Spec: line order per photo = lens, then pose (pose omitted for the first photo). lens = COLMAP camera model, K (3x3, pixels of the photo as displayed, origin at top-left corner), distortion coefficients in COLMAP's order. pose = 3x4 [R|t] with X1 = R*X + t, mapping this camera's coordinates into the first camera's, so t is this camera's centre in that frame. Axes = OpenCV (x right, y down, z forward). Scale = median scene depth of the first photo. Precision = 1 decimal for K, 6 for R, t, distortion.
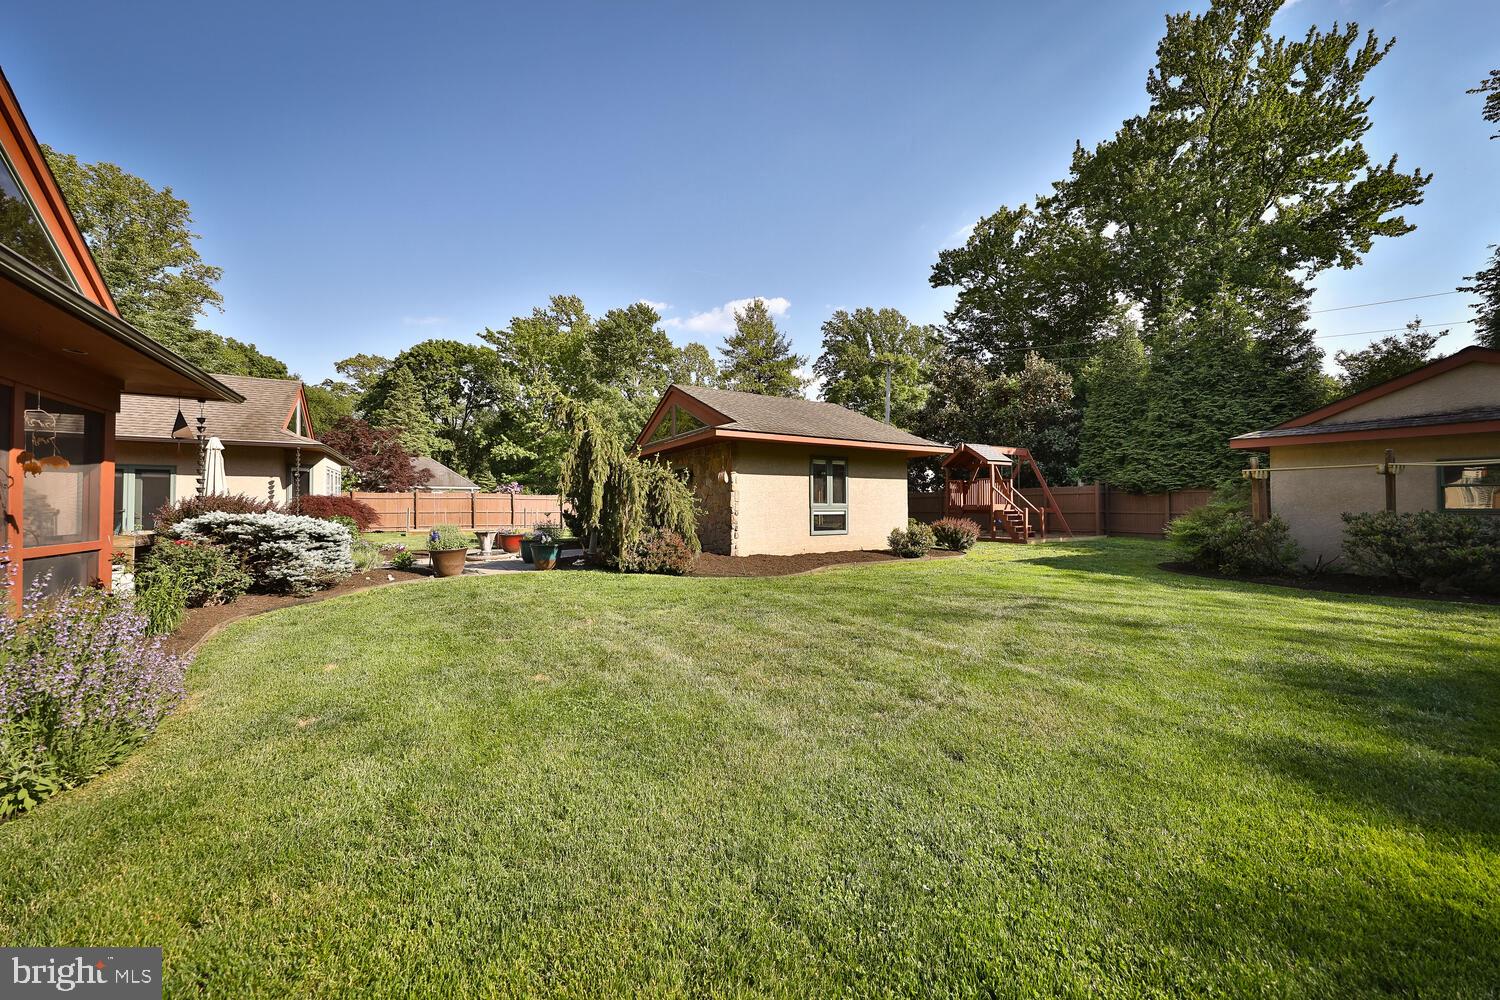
lens RADIAL K [[535.5, 0, 749.4], [0, 535.5, 501.6], [0, 0, 1]] dist [-0.000104, -0.001063]
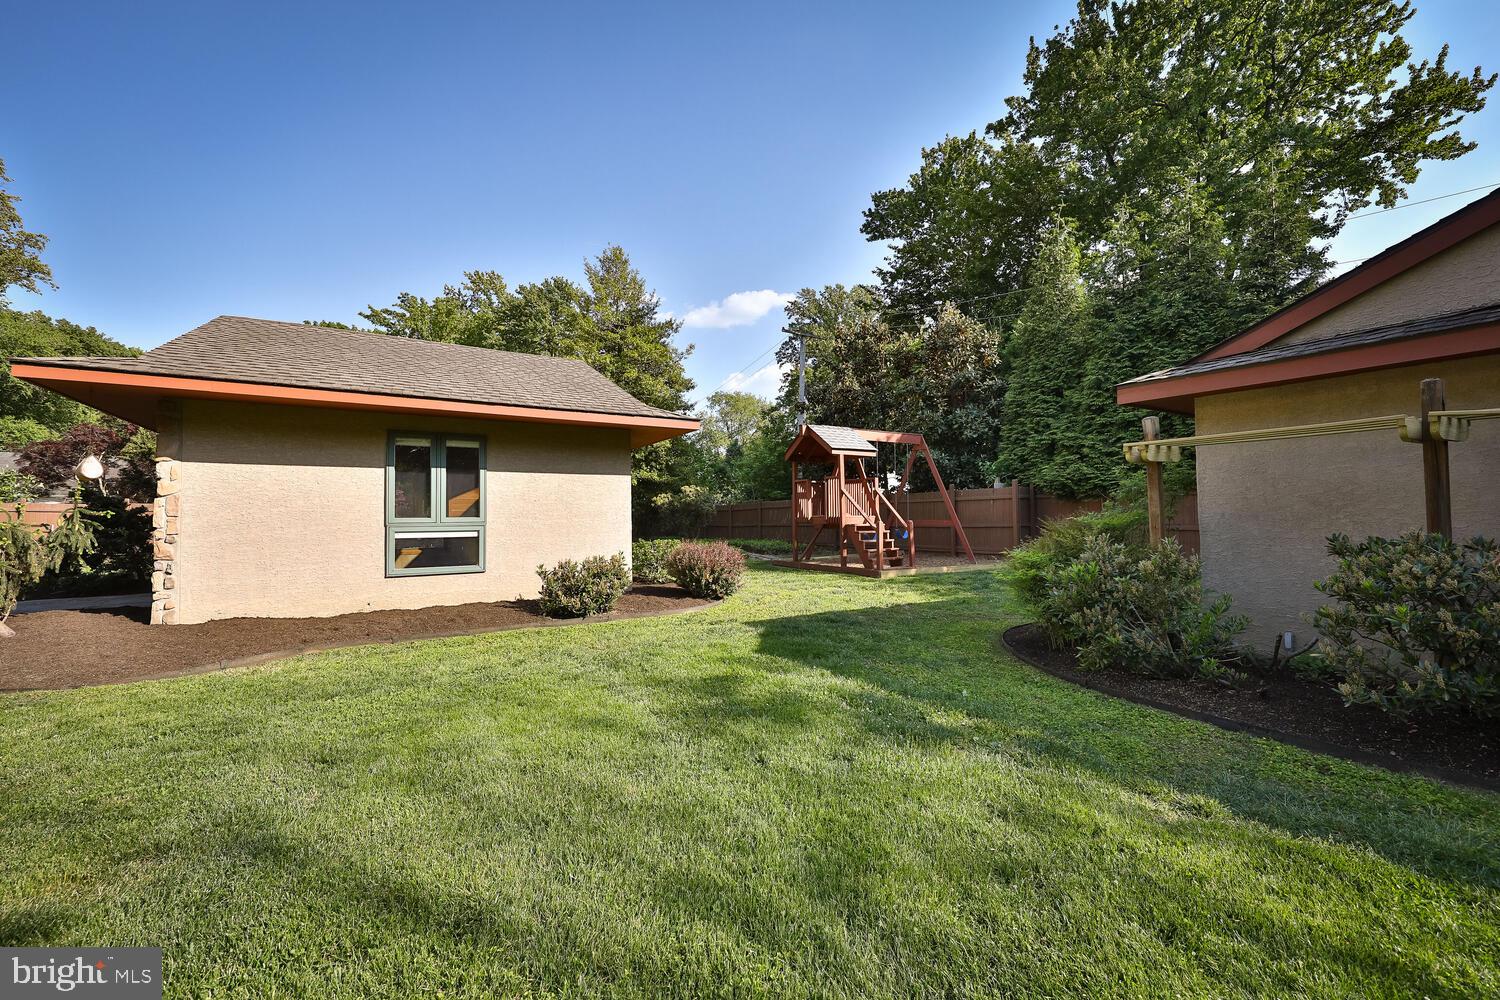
lens RADIAL K [[592.5, 0, 750.7], [0, 592.5, 498.6], [0, 0, 1]] dist [0.002095, -0.000316]
pose [[0.999970, -0.005919, 0.004918, 0.216880], [0.006026, 0.999742, -0.021894, -0.000382], [-0.004787, 0.021923, 0.999748, 0.176949]]
